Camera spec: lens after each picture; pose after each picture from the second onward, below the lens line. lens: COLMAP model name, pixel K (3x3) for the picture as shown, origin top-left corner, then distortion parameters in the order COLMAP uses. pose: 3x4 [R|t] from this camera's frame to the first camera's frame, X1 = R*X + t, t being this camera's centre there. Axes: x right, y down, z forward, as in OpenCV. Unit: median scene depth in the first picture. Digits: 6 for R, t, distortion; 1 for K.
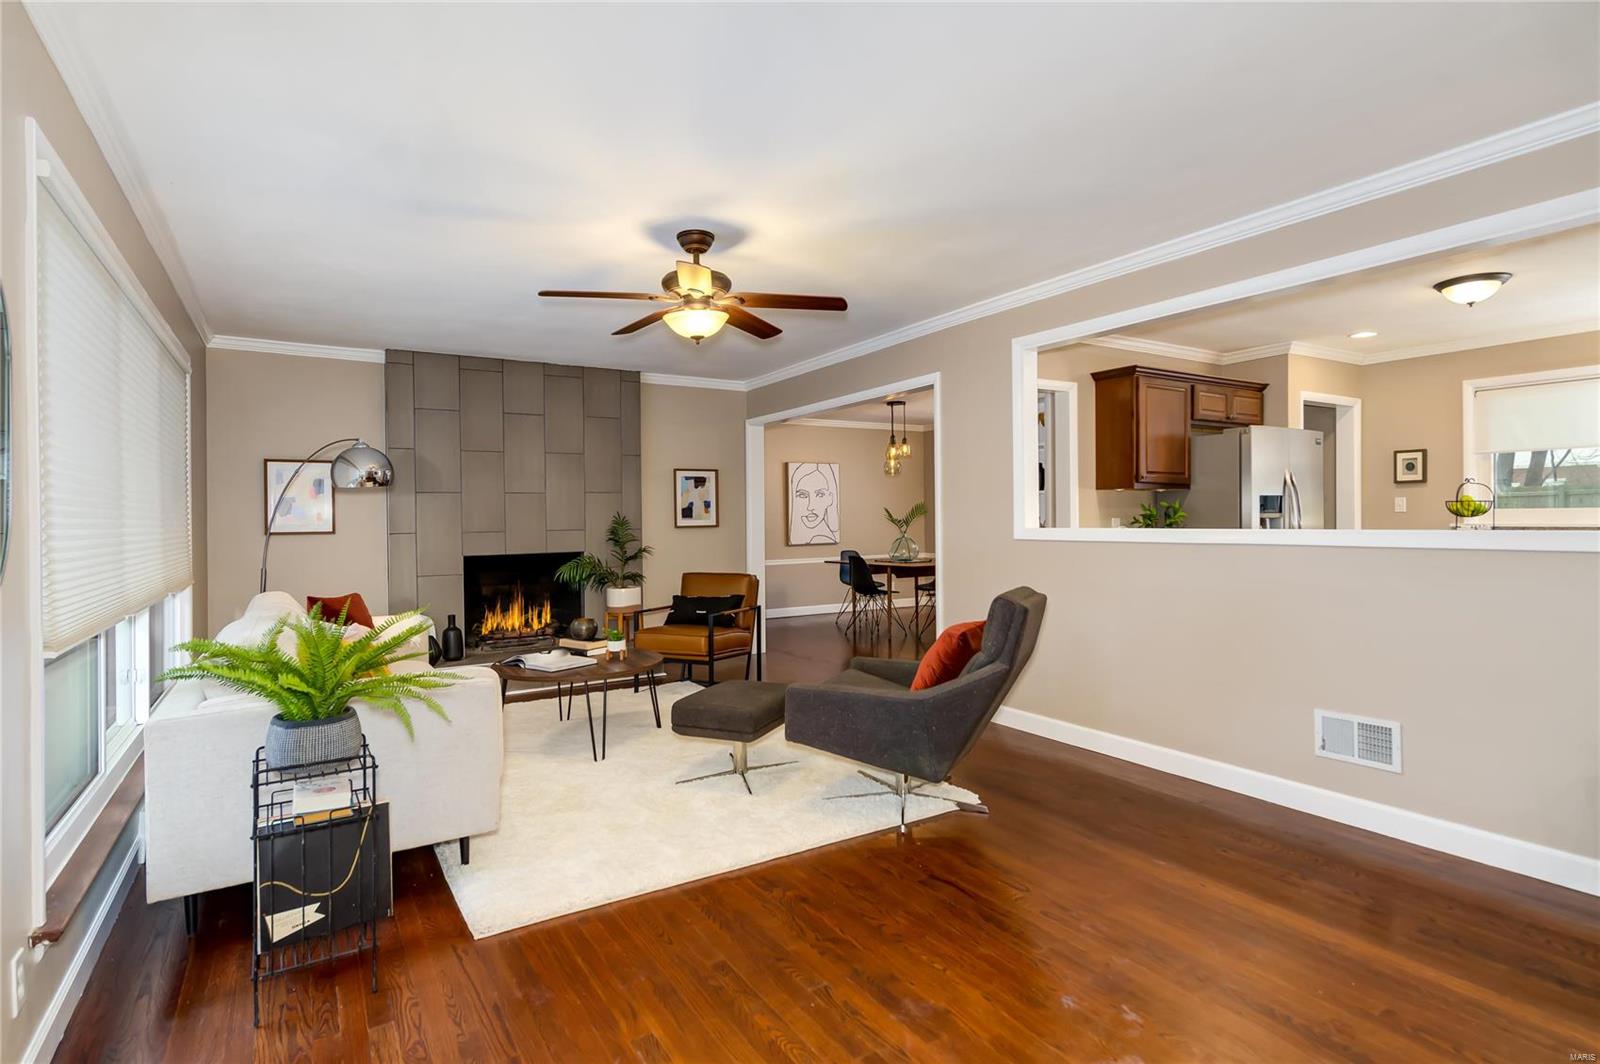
lens RADIAL K [[803.6, 0, 804.6], [0, 803.6, 523.9], [0, 0, 1]] dist [0.008614, -0.001804]
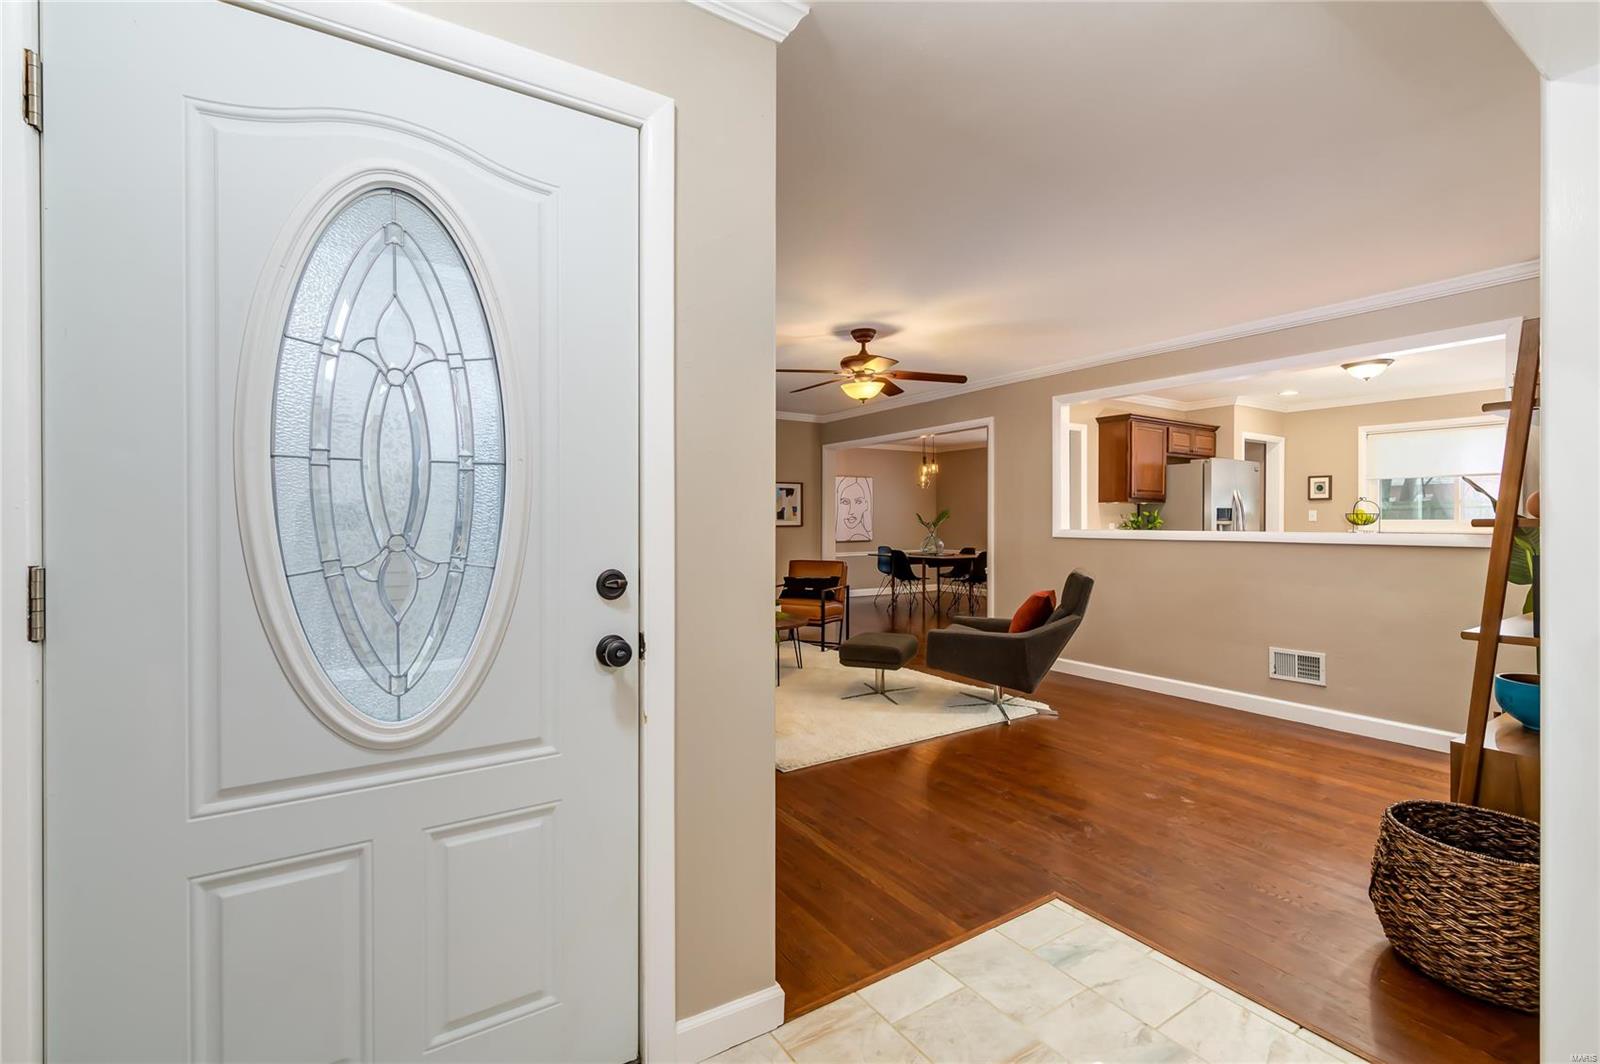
lens RADIAL K [[706.0, 0, 806.9], [0, 706.0, 522.9], [0, 0, 1]] dist [0.004539, 0.000220]
pose [[0.999445, 0.010965, 0.031466, -0.156352], [-0.010861, 0.999935, -0.003478, 0.002084], [-0.031502, 0.003134, 0.999499, -0.172740]]
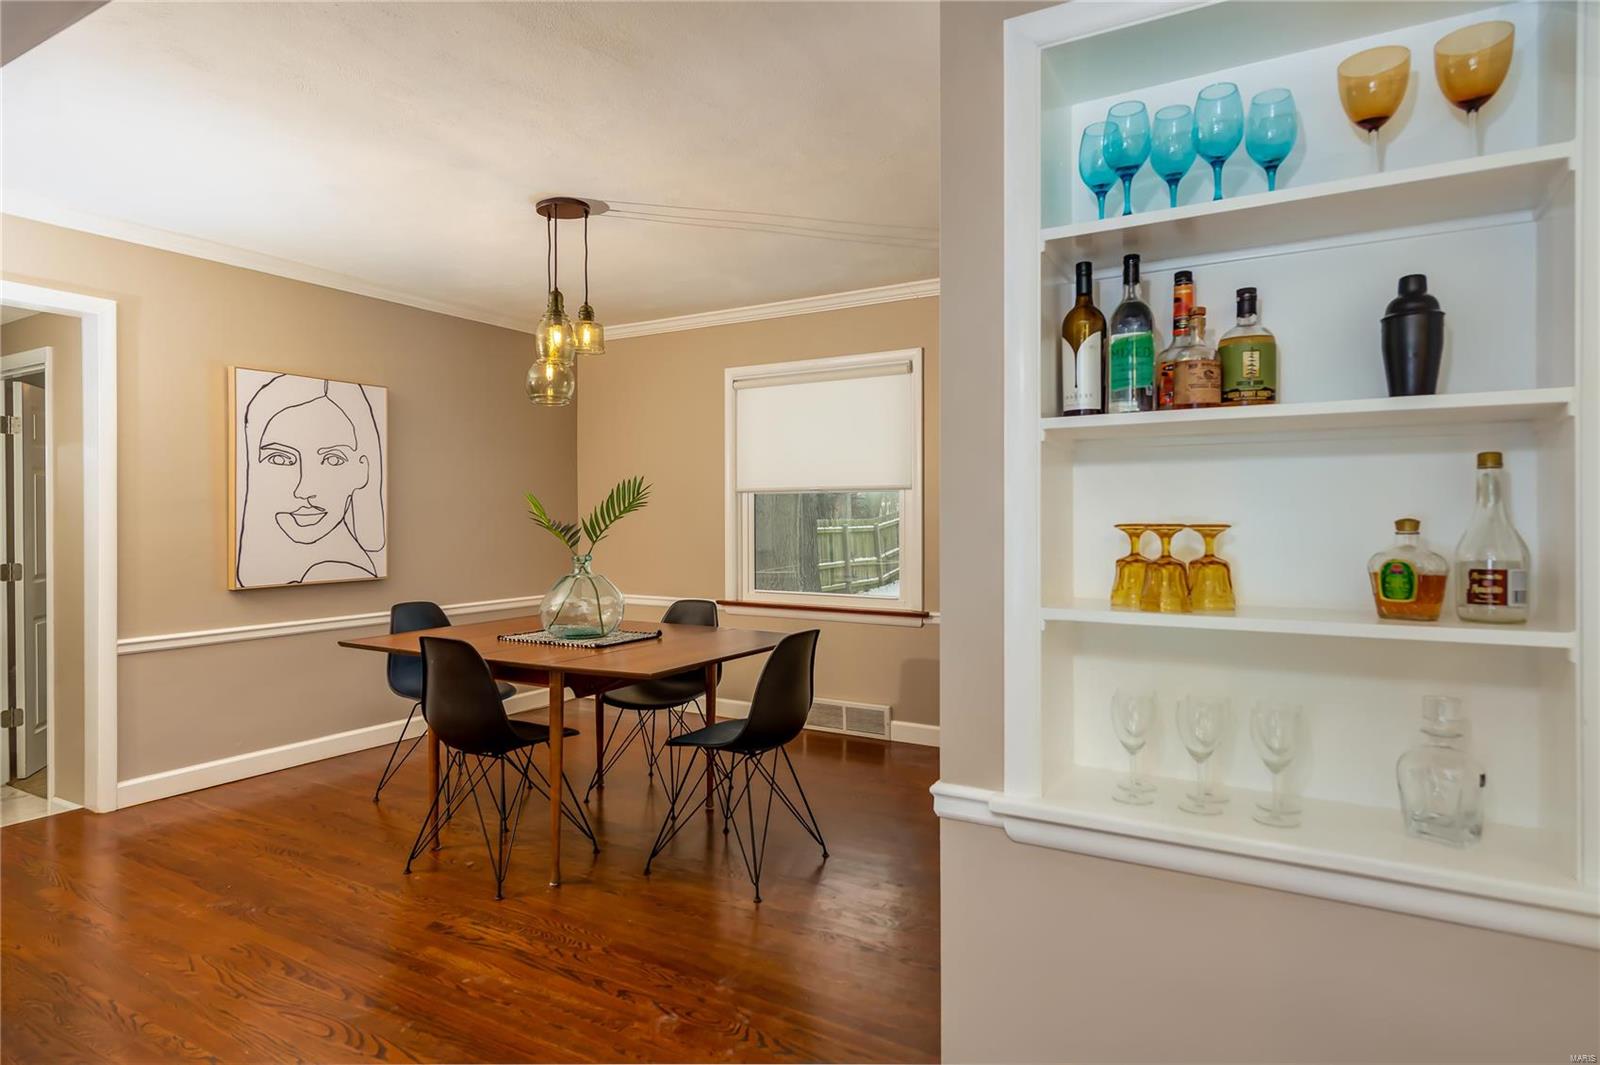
lens RADIAL K [[865.0, 0, 804.4], [0, 865.0, 523.1], [0, 0, 1]] dist [0.006326, -0.000186]
pose [[0.876498, 0.008755, 0.481326, 0.028973], [-0.007279, 0.999961, -0.004933, -0.007092], [-0.481350, 0.000820, 0.876528, 0.835288]]
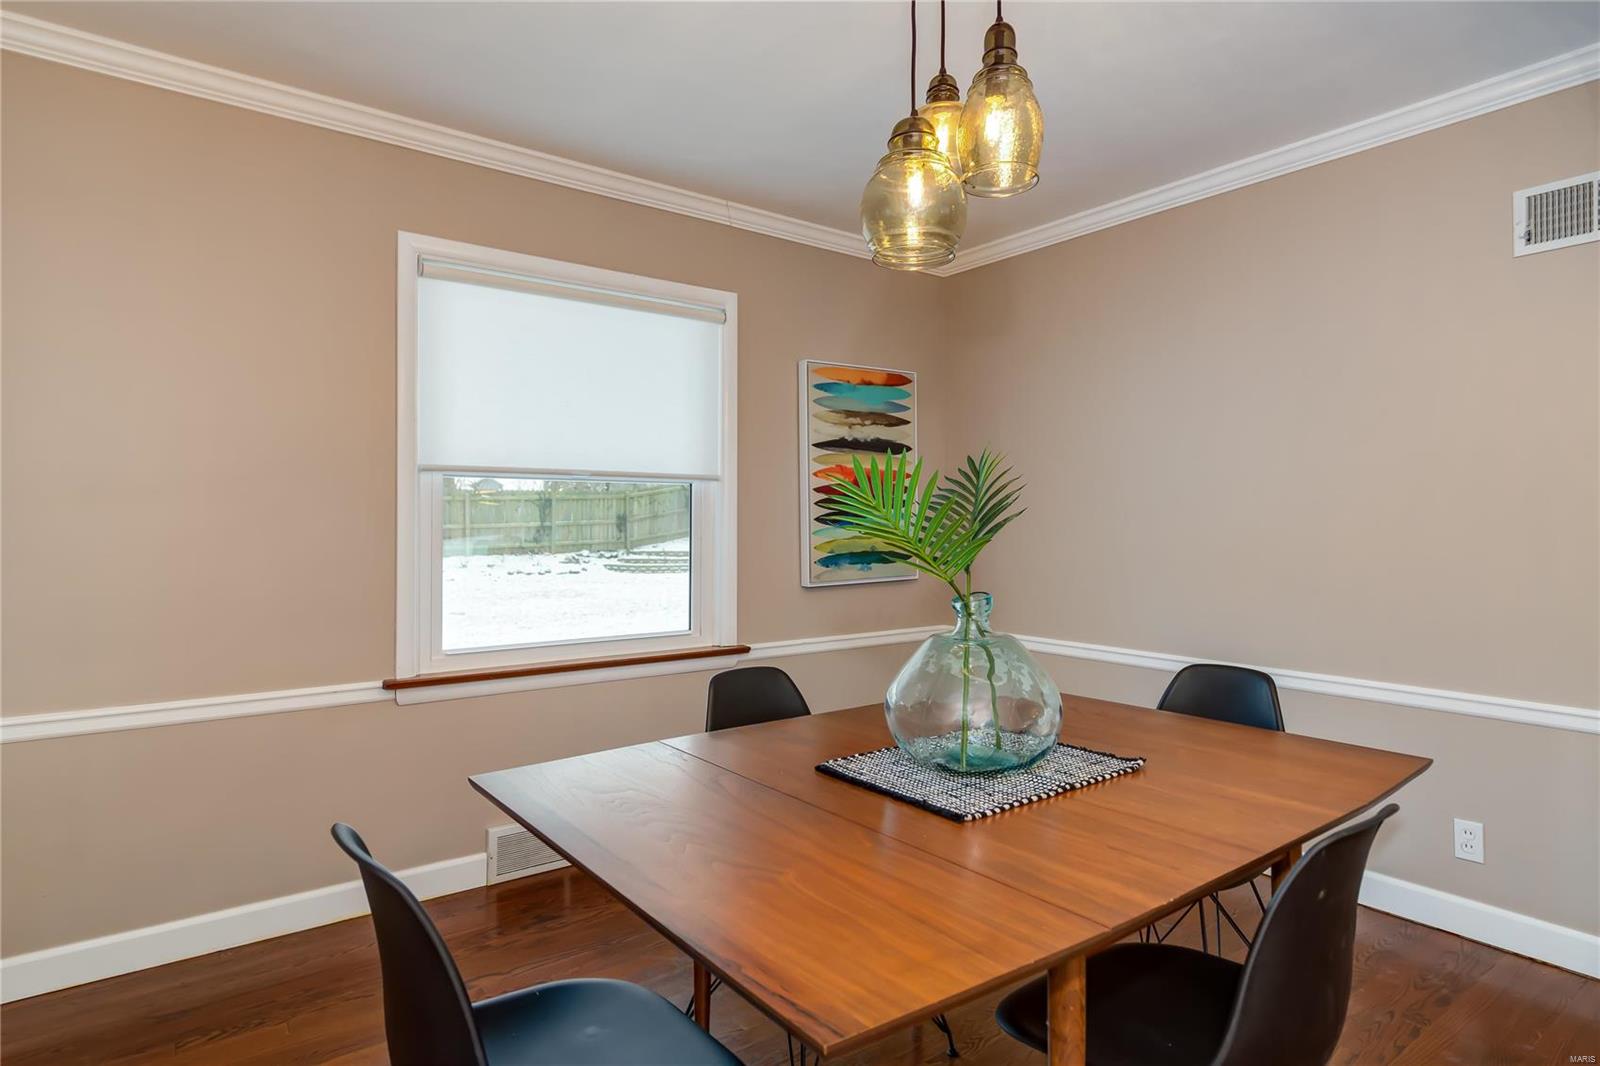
lens RADIAL K [[865.0, 0, 789.4], [0, 865.0, 520.5], [0, 0, 1]] dist [0.006326, -0.000186]
pose [[-0.083507, 0.009348, 0.996463, -0.090984], [0.003896, 0.999951, -0.009054, -0.010916], [-0.996500, 0.003126, -0.083539, 1.489725]]
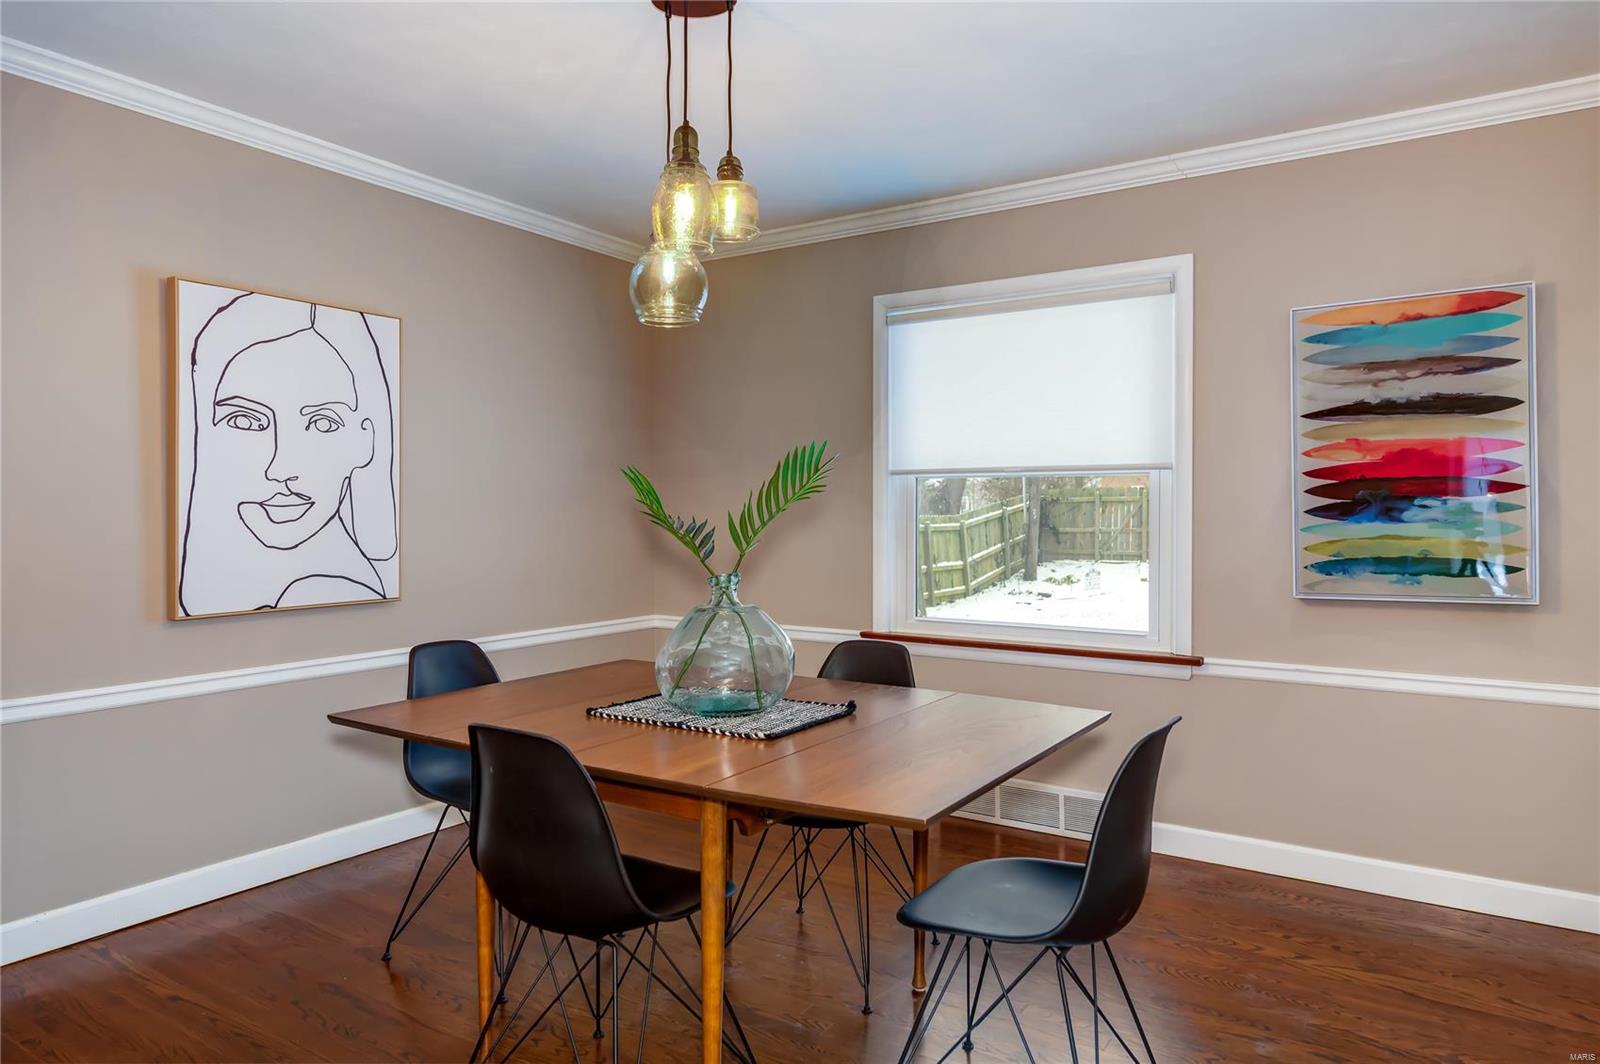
lens RADIAL K [[1015.8, 0, 802.3], [0, 1015.8, 523.4], [0, 0, 1]] dist [0.001832, 0.004115]
pose [[0.904606, 0.010155, 0.426128, 0.032577], [-0.010827, 0.999941, -0.000846, -0.007301], [-0.426112, -0.003848, 0.904662, 1.024385]]
